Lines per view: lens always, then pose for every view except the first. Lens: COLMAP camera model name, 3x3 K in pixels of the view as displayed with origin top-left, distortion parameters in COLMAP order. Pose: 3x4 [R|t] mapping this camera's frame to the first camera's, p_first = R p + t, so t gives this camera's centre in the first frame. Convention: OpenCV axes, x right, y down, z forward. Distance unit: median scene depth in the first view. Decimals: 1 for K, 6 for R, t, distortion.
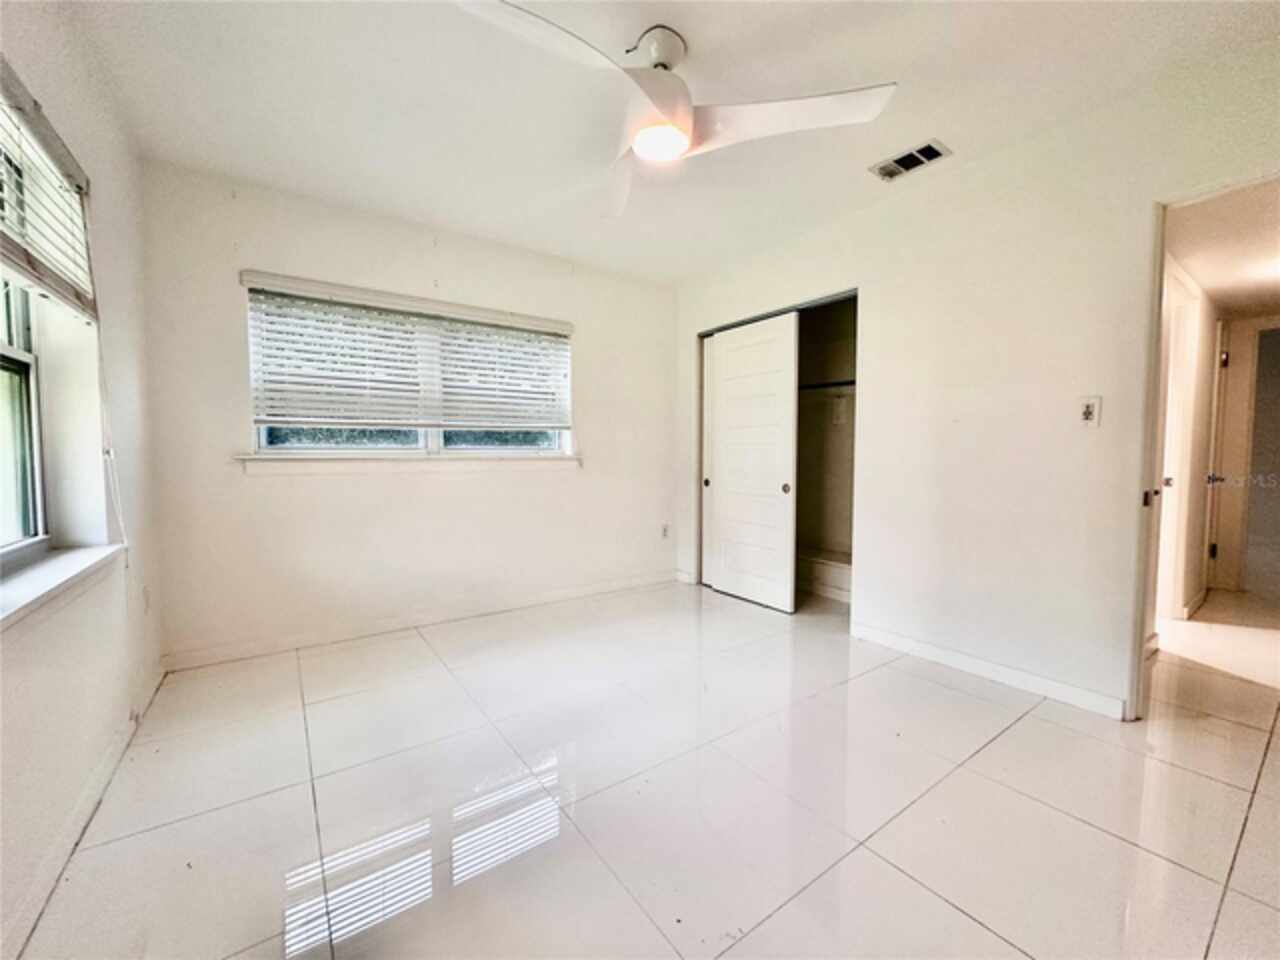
lens RADIAL K [[512.7, 0, 649.0], [0, 512.7, 475.2], [0, 0, 1]] dist [-0.000974, -0.000156]
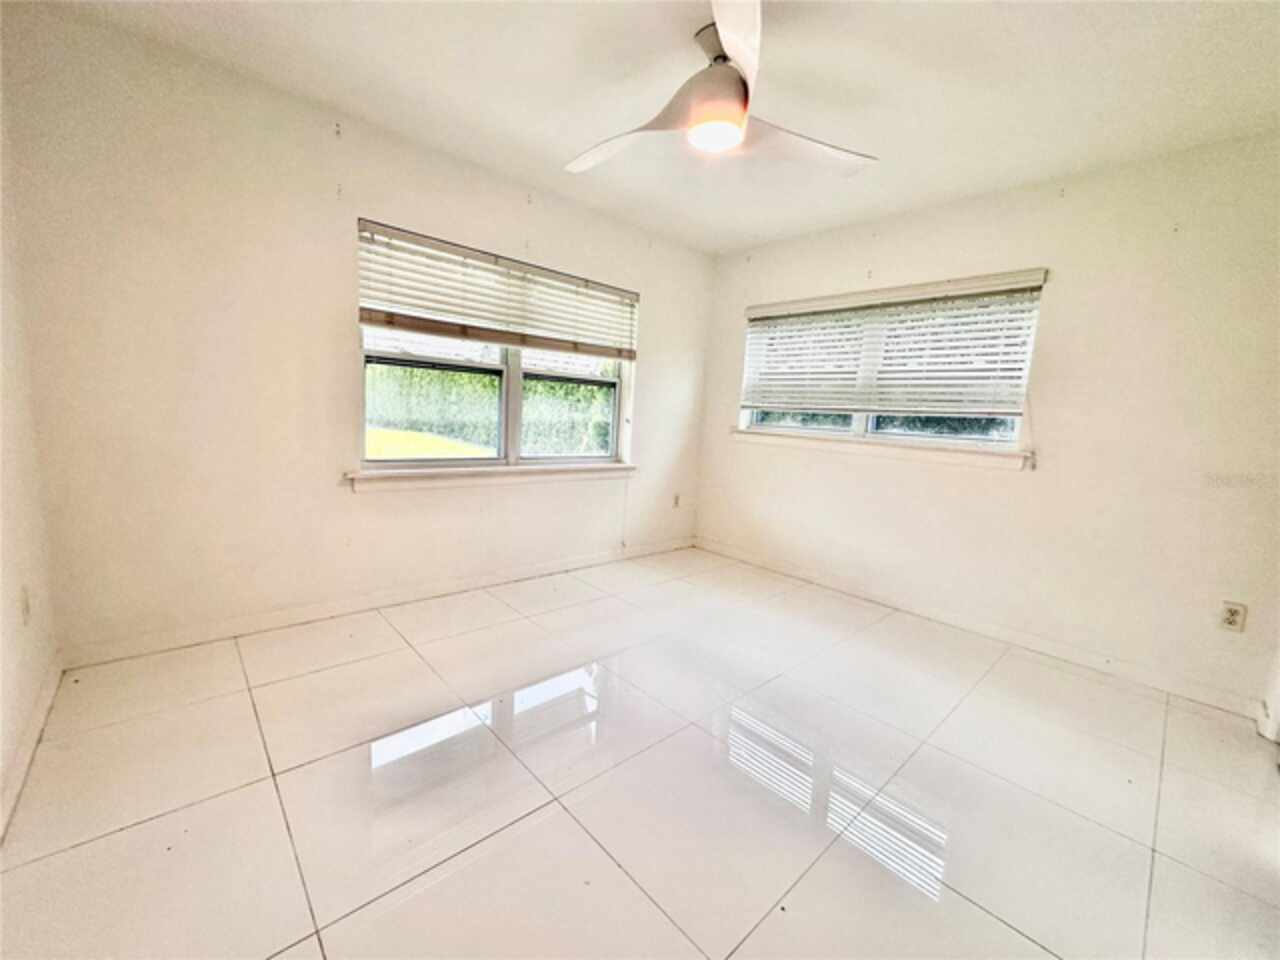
lens RADIAL K [[512.7, 0, 648.1], [0, 512.7, 480.0], [0, 0, 1]] dist [-0.000974, -0.000156]
pose [[0.123005, 0.126253, -0.984342, 0.573229], [-0.115147, 0.986991, 0.112204, -0.020731], [0.985703, 0.099542, 0.135942, 0.413027]]
